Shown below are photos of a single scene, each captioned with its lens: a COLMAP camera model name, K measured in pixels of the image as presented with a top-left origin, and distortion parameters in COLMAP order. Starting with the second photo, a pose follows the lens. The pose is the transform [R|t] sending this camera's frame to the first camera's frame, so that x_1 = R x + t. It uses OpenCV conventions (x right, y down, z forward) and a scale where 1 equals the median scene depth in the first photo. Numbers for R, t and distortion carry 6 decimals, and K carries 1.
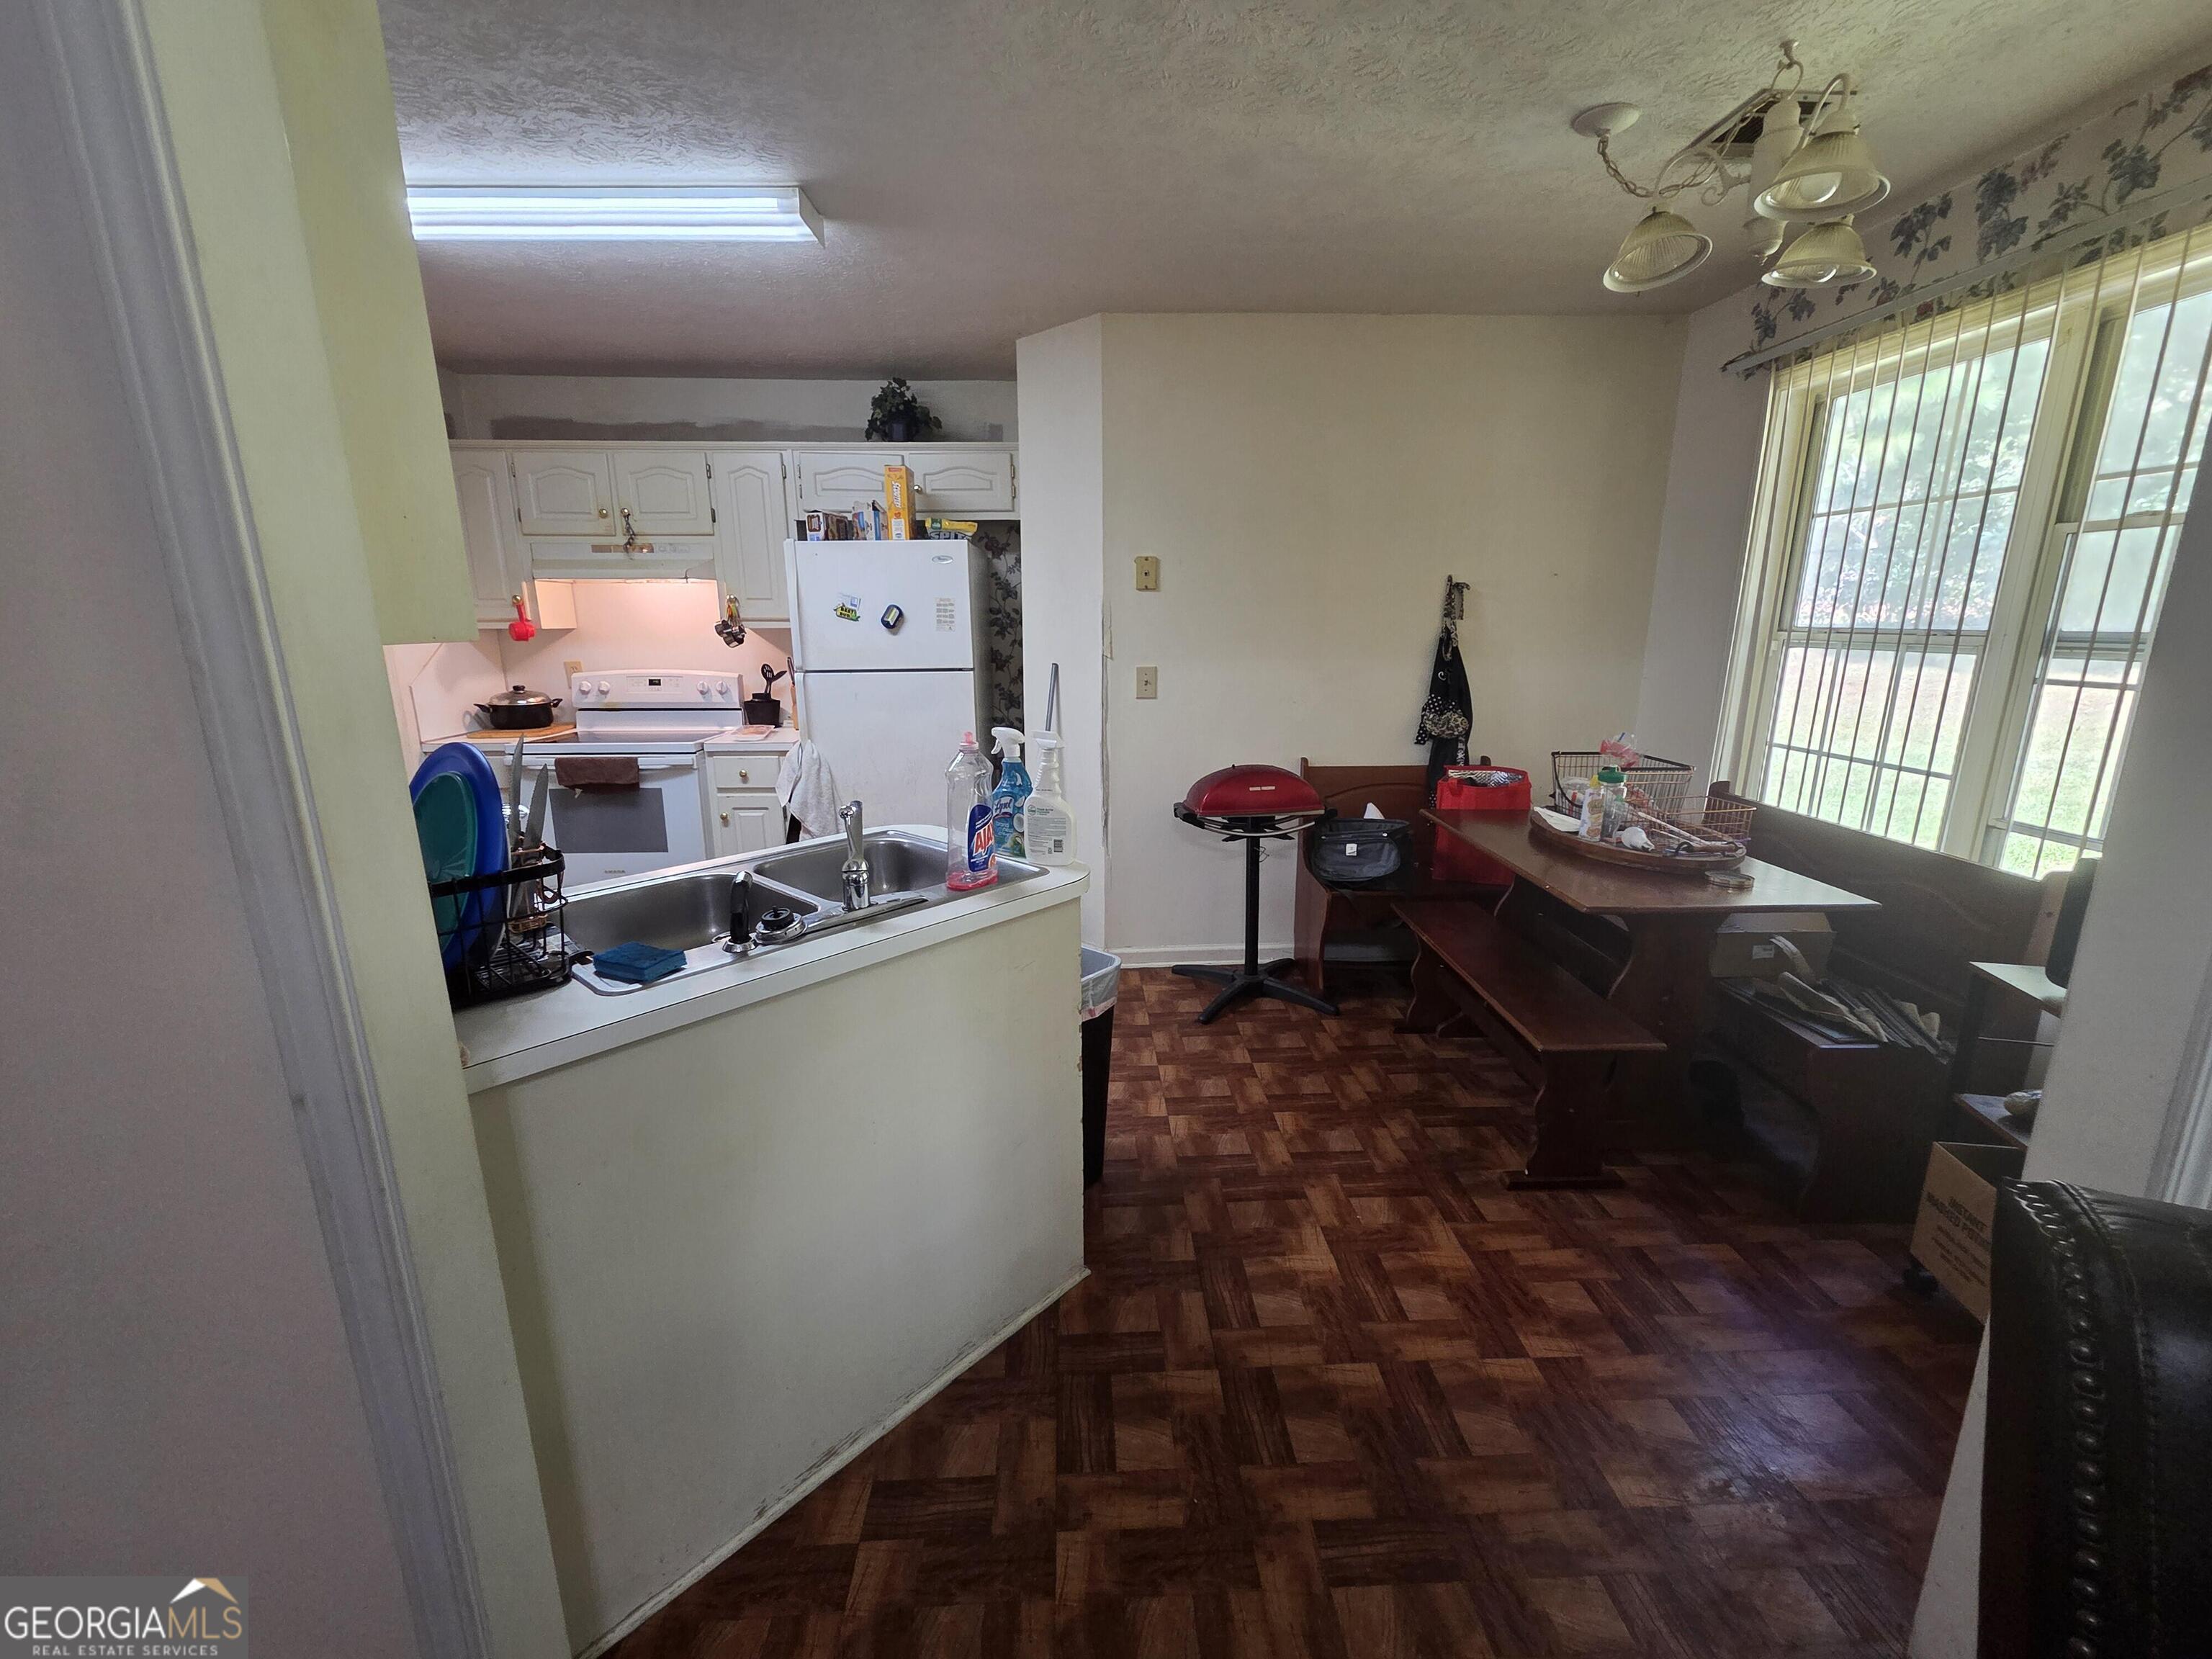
lens RADIAL K [[901.7, 0, 1109.9], [0, 901.7, 827.8], [0, 0, 1]] dist [-0.000207, 0.000201]
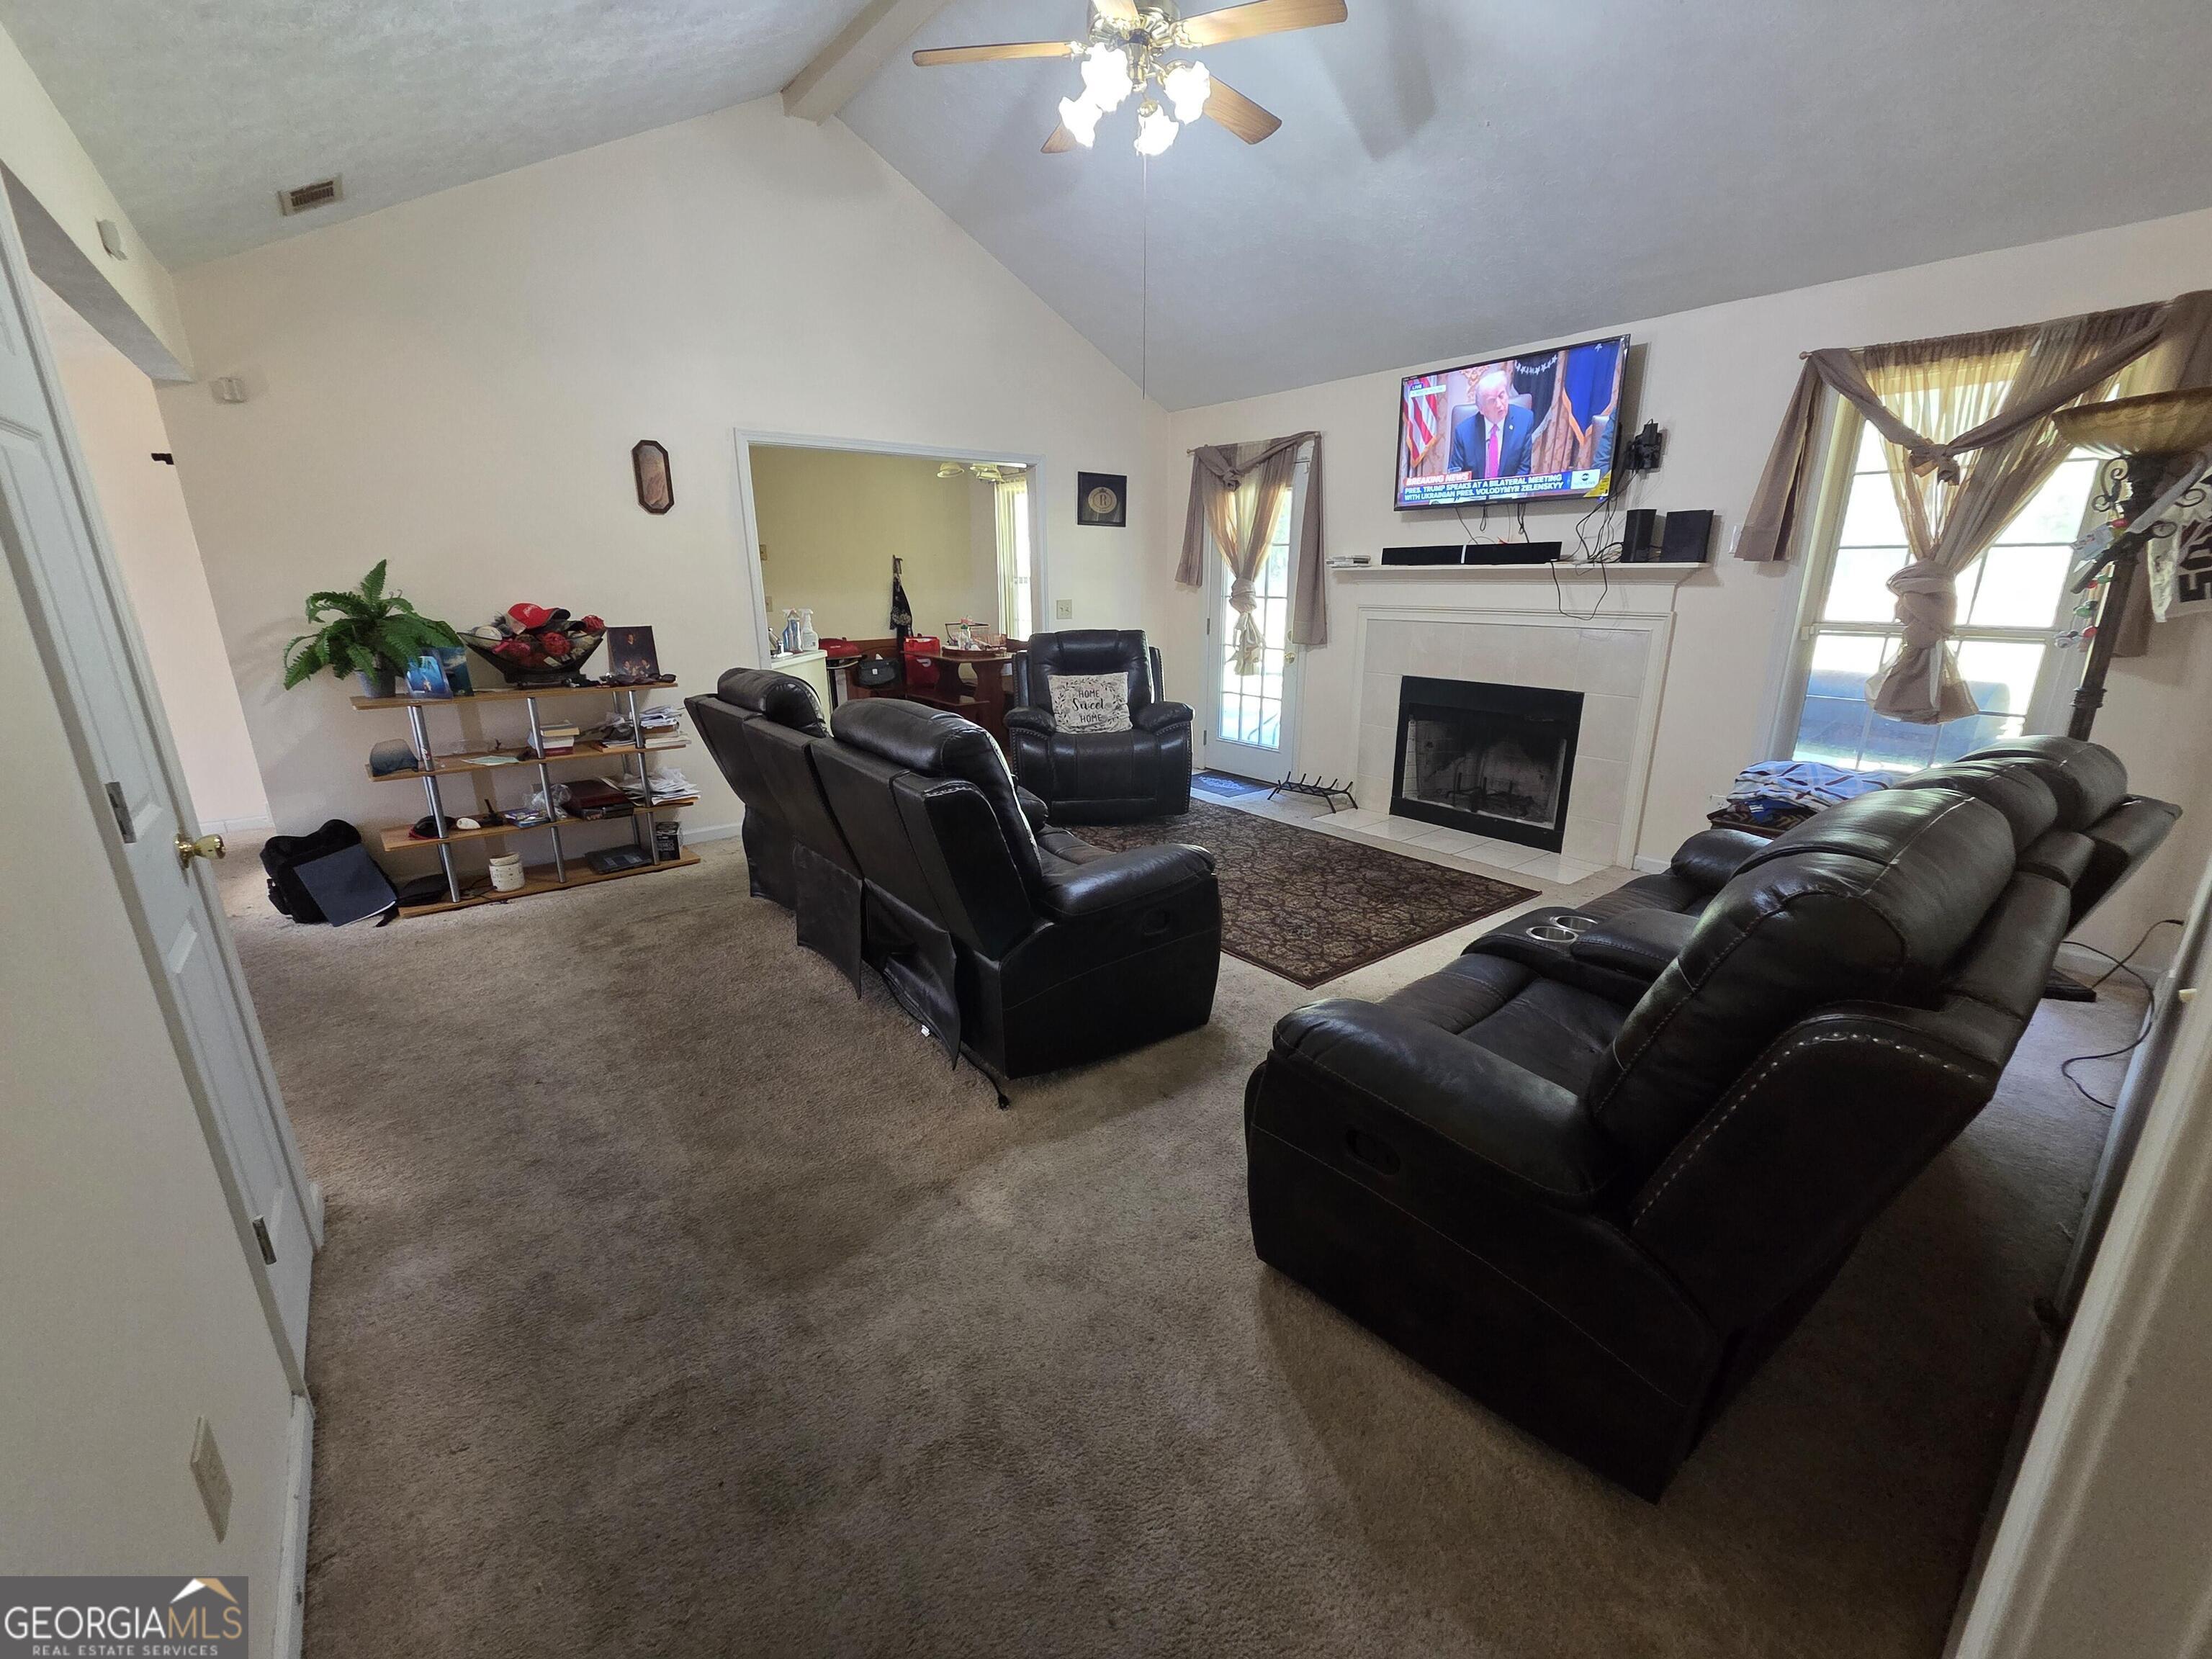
lens RADIAL K [[901.7, 0, 1105.5], [0, 901.7, 831.5], [0, 0, 1]] dist [-0.000207, 0.000201]
pose [[0.802550, -0.162441, 0.574044, -0.661017], [0.135822, 0.986698, 0.089325, 0.303354], [-0.580918, 0.006280, 0.813938, -1.256565]]
